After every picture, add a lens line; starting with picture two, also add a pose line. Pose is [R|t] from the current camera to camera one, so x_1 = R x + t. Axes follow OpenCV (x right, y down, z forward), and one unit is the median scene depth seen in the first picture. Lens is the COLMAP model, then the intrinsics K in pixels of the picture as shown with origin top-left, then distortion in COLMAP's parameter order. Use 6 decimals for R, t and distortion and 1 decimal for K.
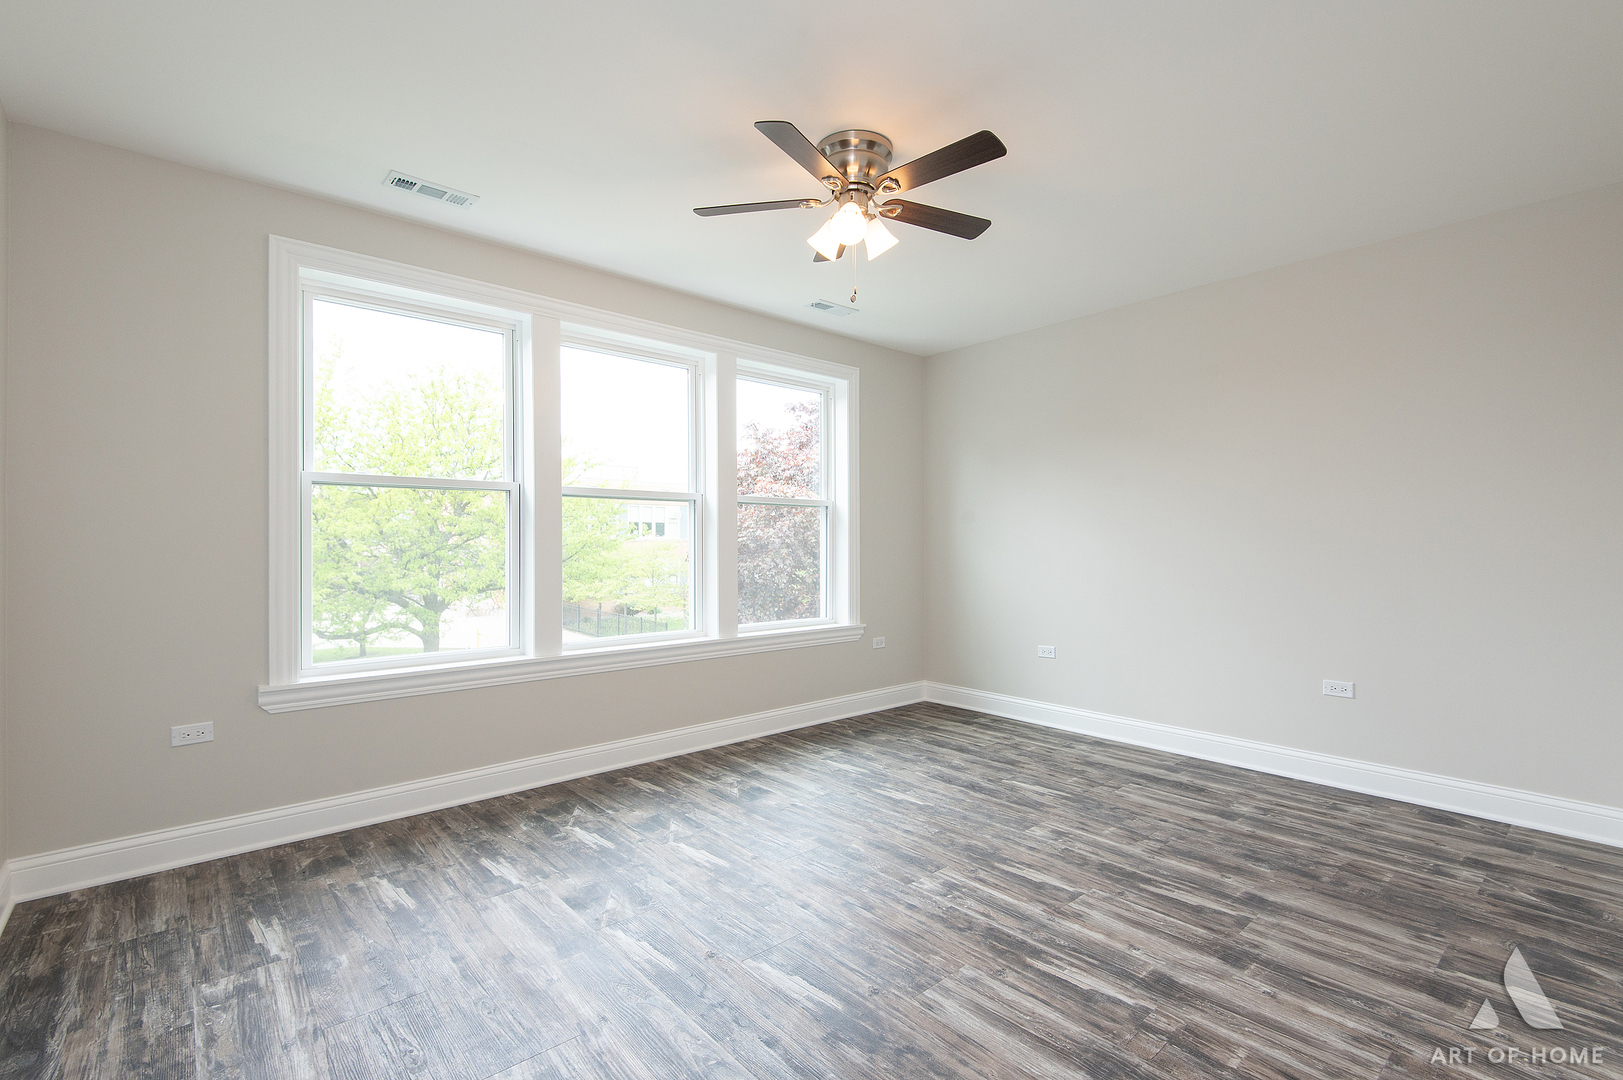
lens RADIAL K [[726.0, 0, 810.0], [0, 726.0, 544.7], [0, 0, 1]] dist [0.030358, -0.021469]
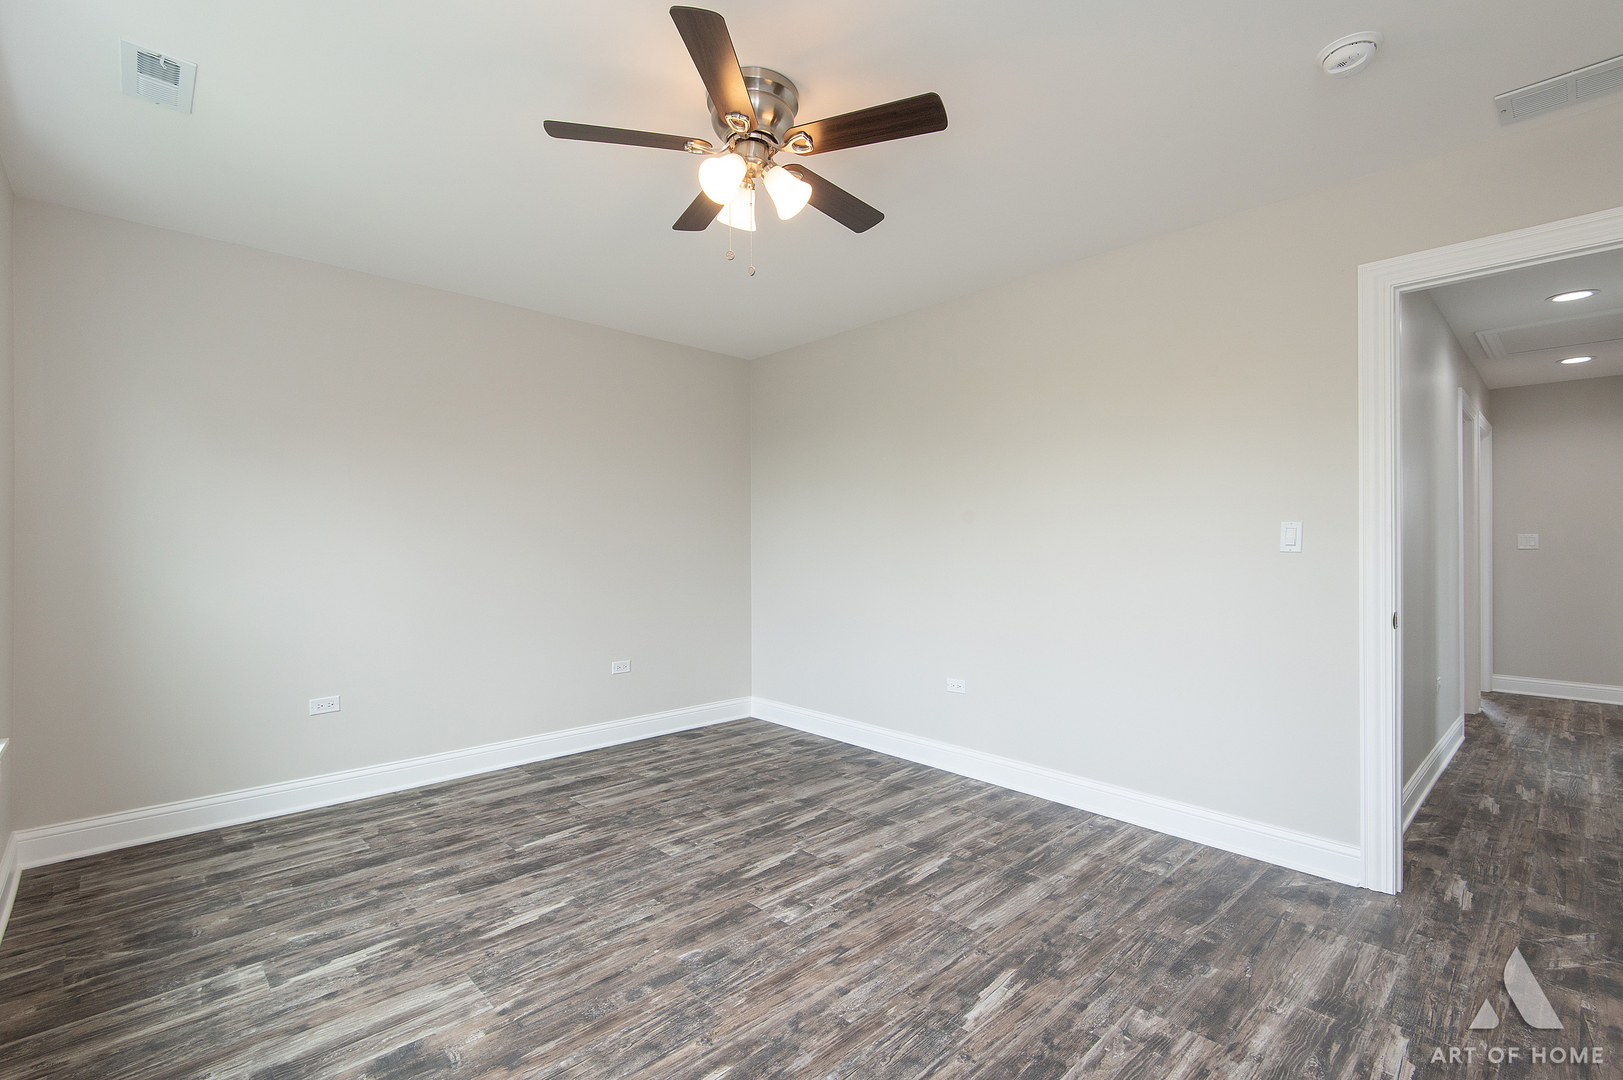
lens RADIAL K [[726.0, 0, 810.0], [0, 726.0, 544.7], [0, 0, 1]] dist [0.030358, -0.021469]
pose [[-0.032006, -0.000522, 0.999488, -0.634301], [0.005485, 0.999985, 0.000698, -0.018641], [-0.999473, 0.005505, -0.032003, 0.787448]]
